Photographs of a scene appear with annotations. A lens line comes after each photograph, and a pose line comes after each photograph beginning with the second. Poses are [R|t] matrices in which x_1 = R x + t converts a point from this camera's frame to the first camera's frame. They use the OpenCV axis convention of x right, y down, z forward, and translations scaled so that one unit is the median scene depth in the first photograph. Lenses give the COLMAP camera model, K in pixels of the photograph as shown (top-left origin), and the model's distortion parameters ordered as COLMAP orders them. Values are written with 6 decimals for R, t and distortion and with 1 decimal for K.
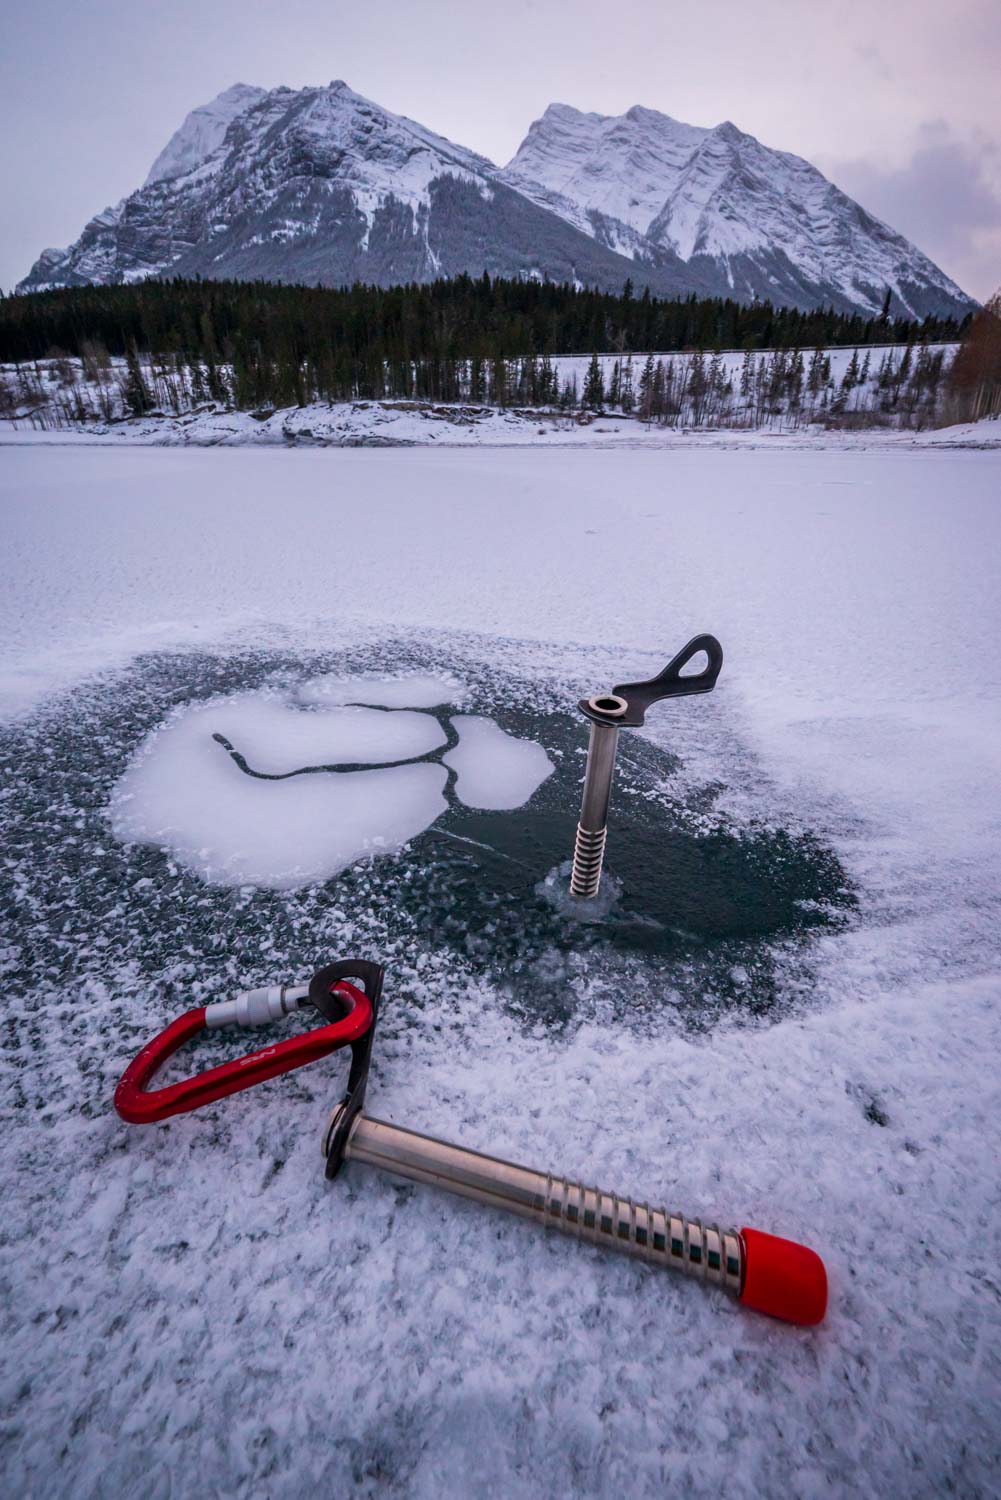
lens RADIAL K [[645.6, 0, 500.5], [0, 645.6, 750.0], [0, 0, 1]] dist [-0.000074, -0.000218]
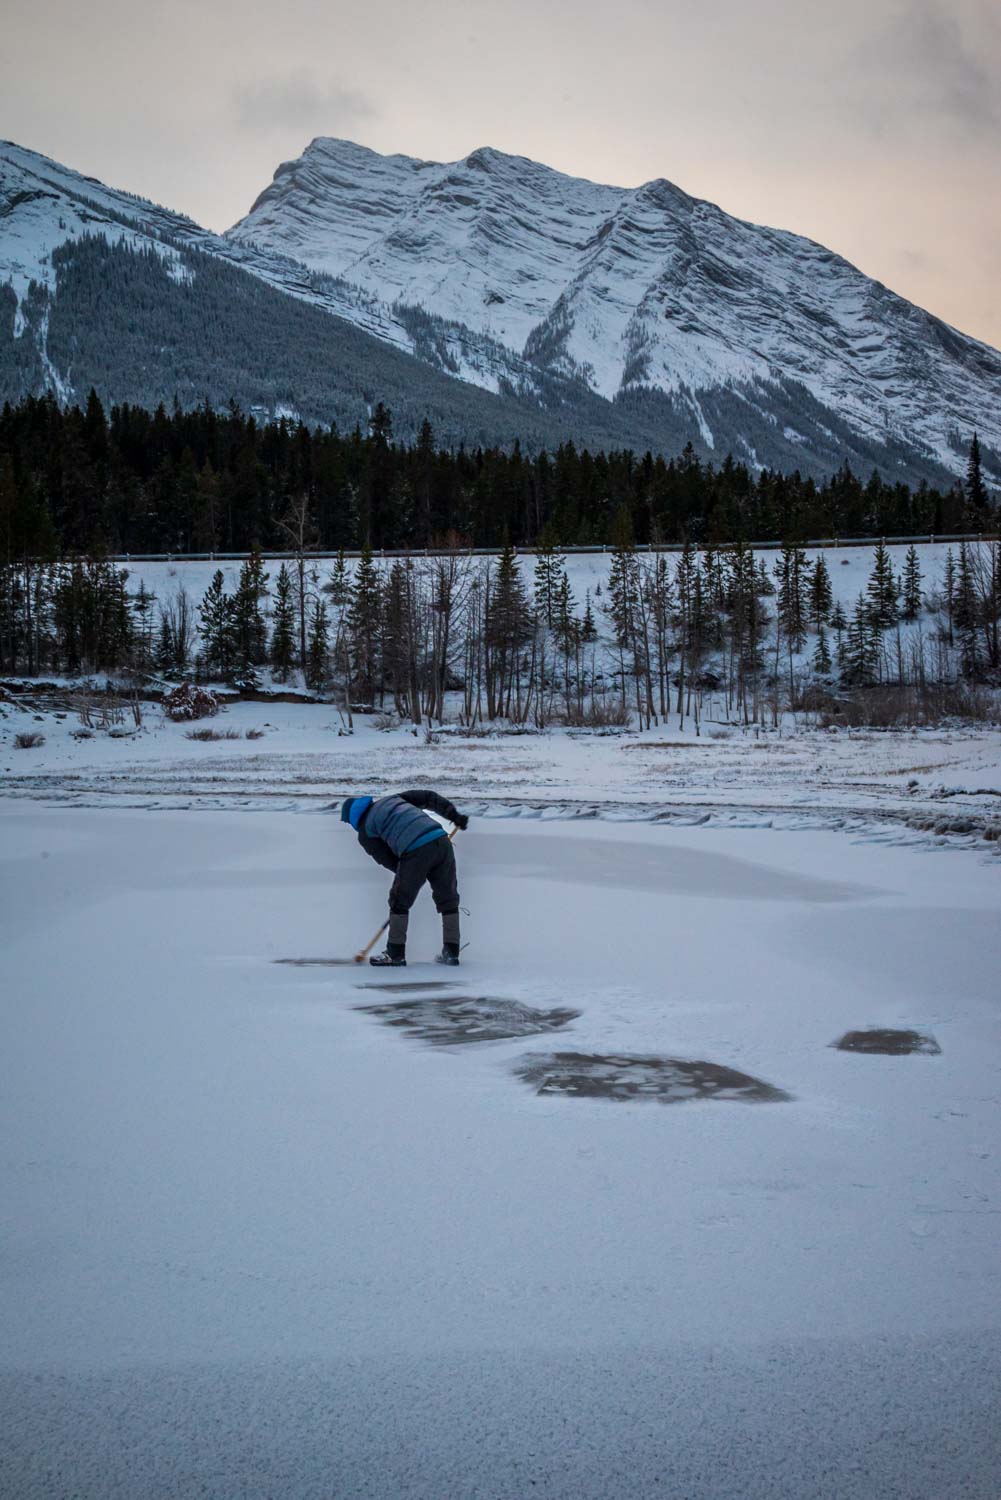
lens RADIAL K [[1694.1, 0, 496.2], [0, 1694.1, 751.6], [0, 0, 1]] dist [0.007411, 0.016478]
pose [[0.987509, -0.011842, 0.157116, 0.147660], [0.077711, 0.904055, -0.420292, -0.080546], [-0.137064, 0.427252, 0.893683, 0.147135]]
